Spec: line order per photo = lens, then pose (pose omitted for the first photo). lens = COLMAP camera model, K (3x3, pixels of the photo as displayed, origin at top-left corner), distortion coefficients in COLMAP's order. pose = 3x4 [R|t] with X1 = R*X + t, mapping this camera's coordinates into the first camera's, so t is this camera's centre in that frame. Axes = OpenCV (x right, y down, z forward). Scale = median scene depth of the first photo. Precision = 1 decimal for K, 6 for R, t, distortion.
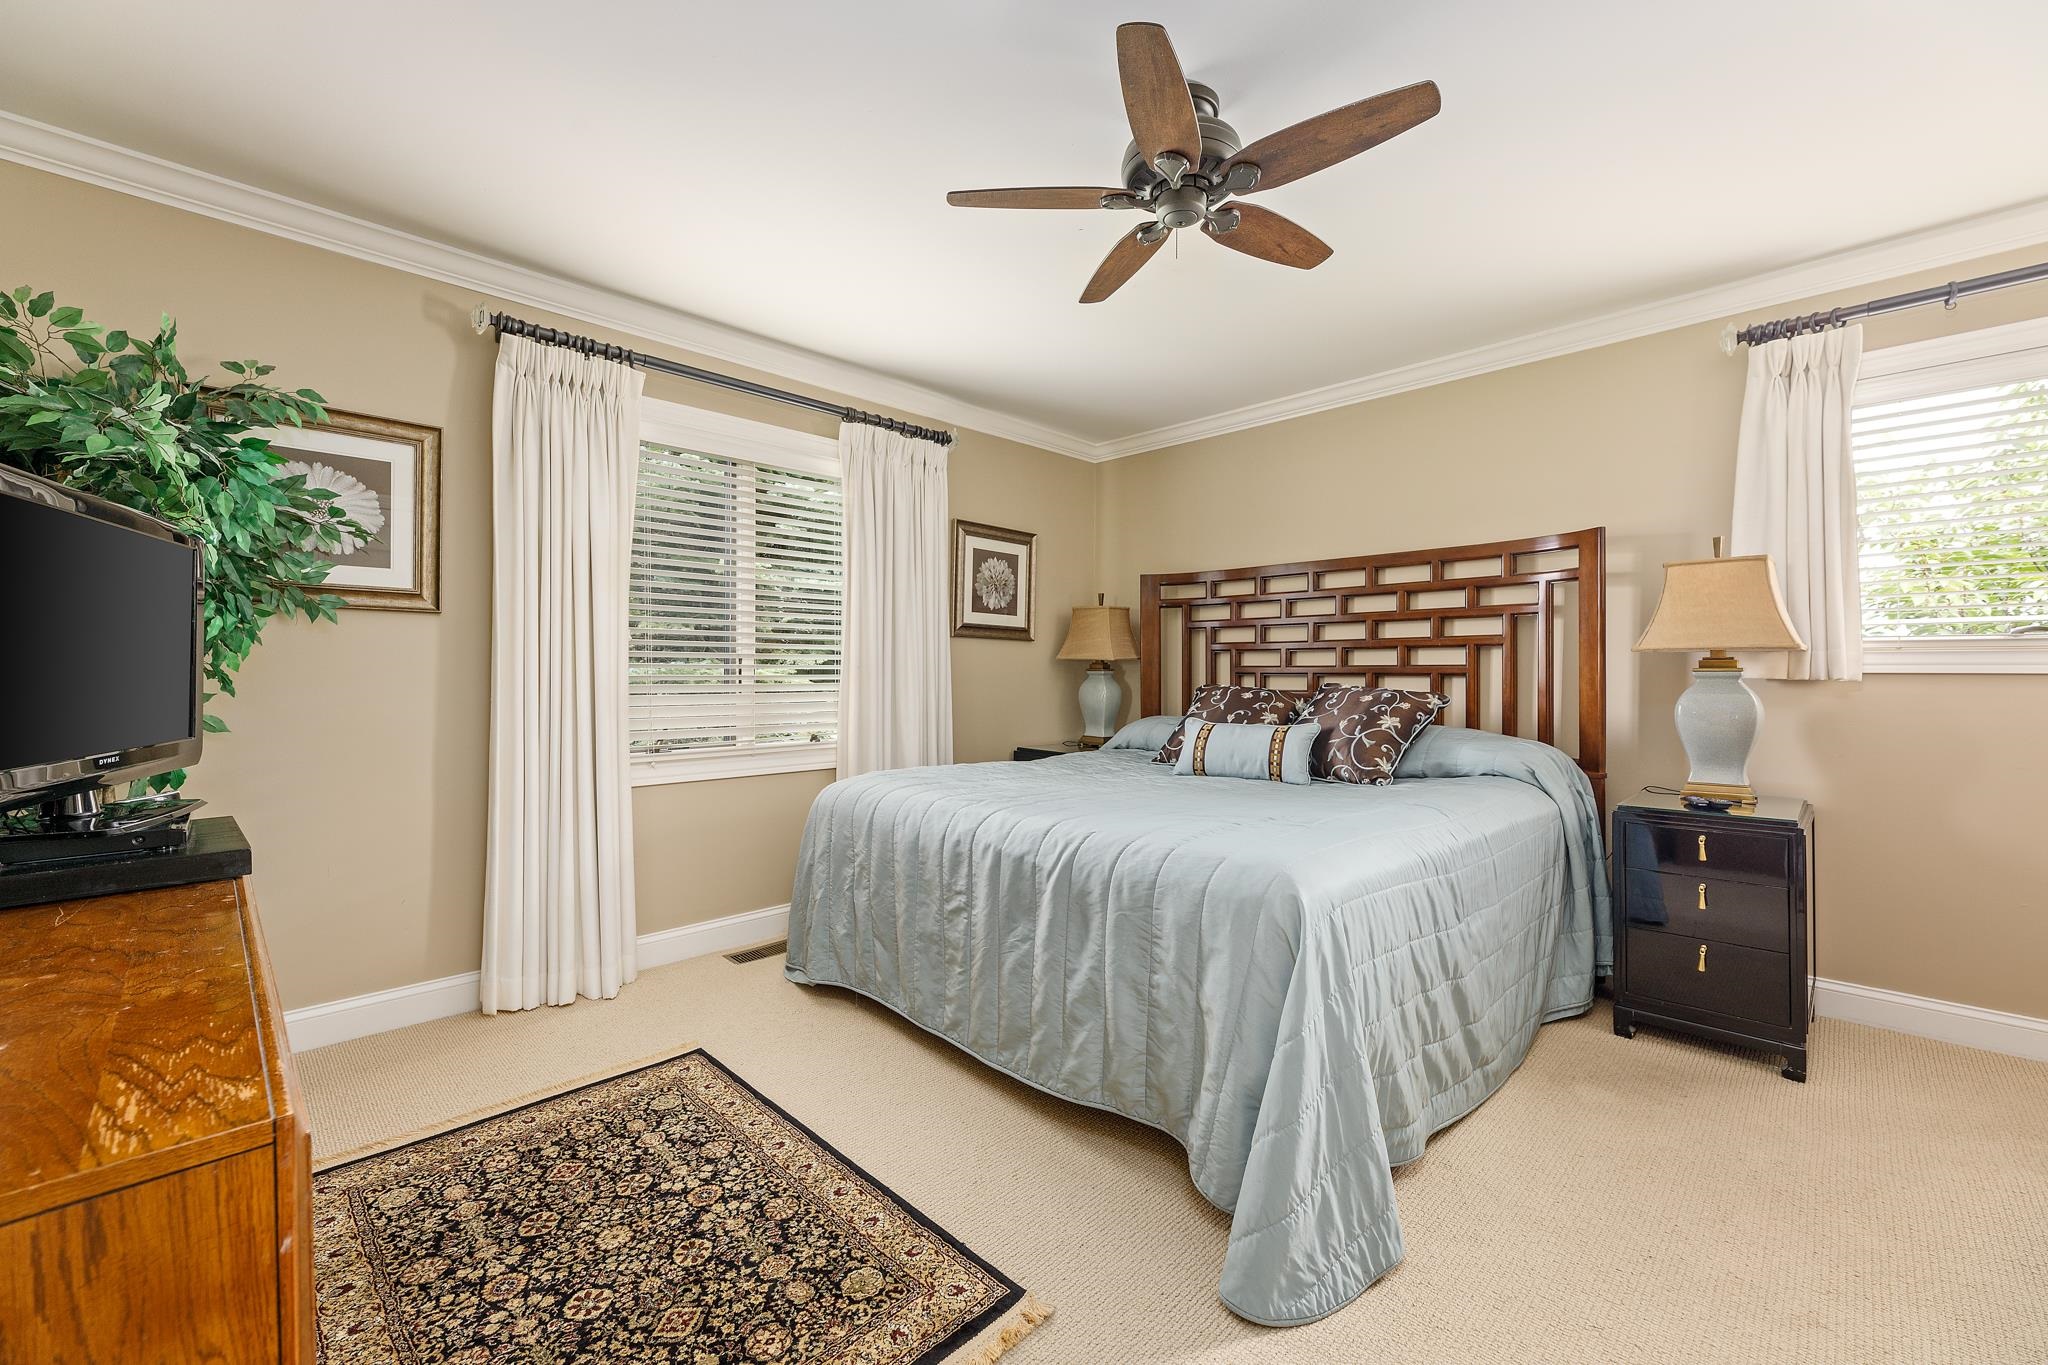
lens RADIAL K [[828.6, 0, 1026.6], [0, 828.6, 675.1], [0, 0, 1]] dist [0.009471, 0.000178]
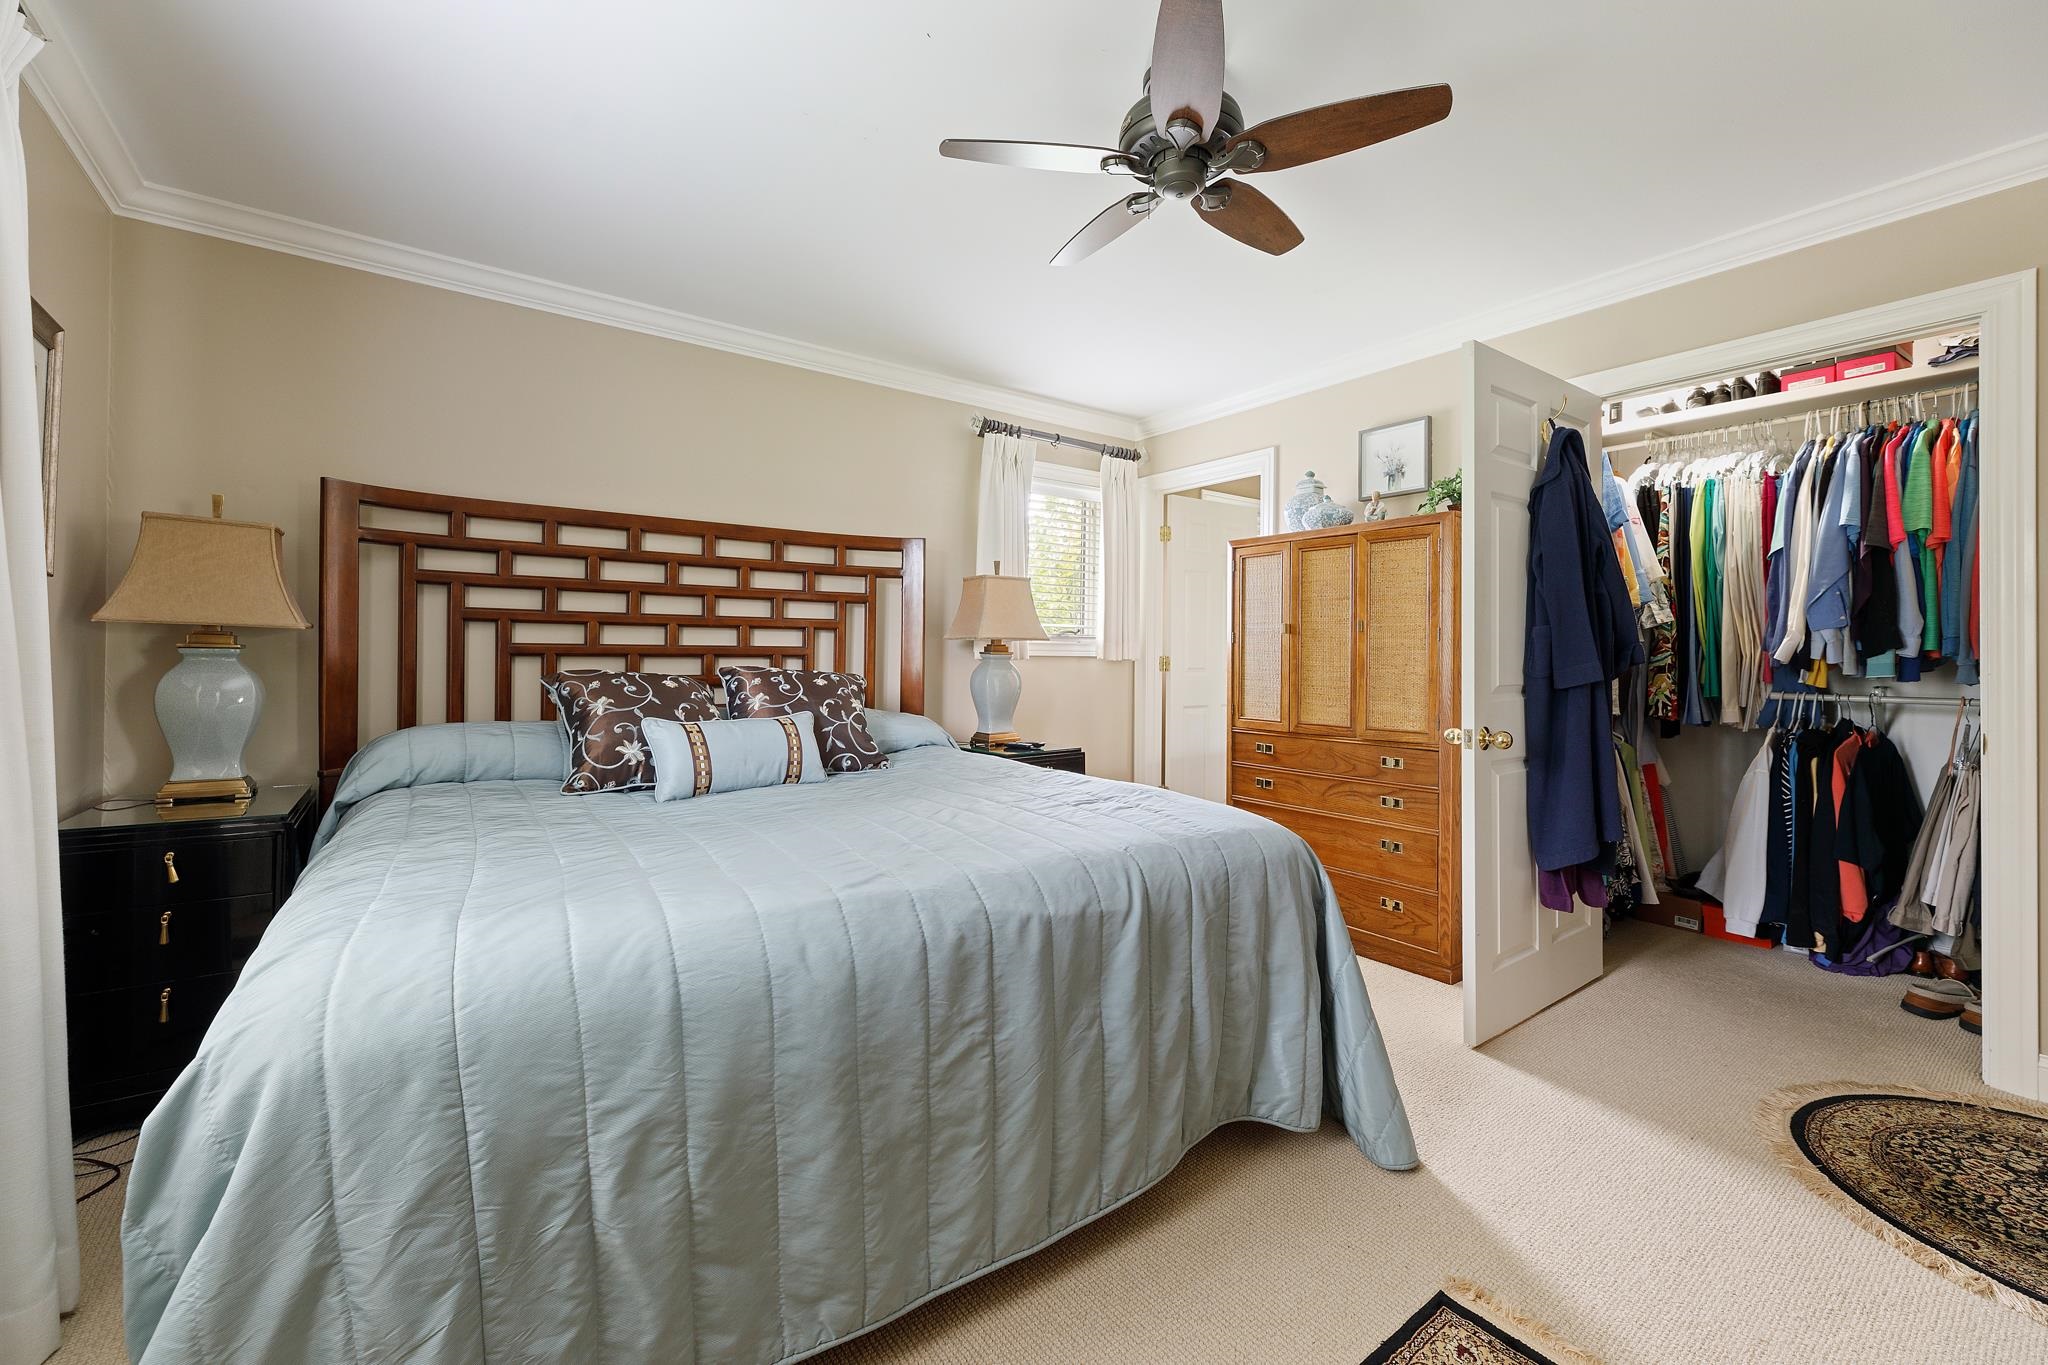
lens RADIAL K [[835.7, 0, 1023.1], [0, 835.7, 654.1], [0, 0, 1]] dist [-0.000155, 0.000207]
pose [[0.136407, 0.003073, 0.990648, -0.520079], [-0.002654, 0.999993, -0.002736, -0.001336], [-0.990649, -0.002256, 0.136414, 0.678937]]
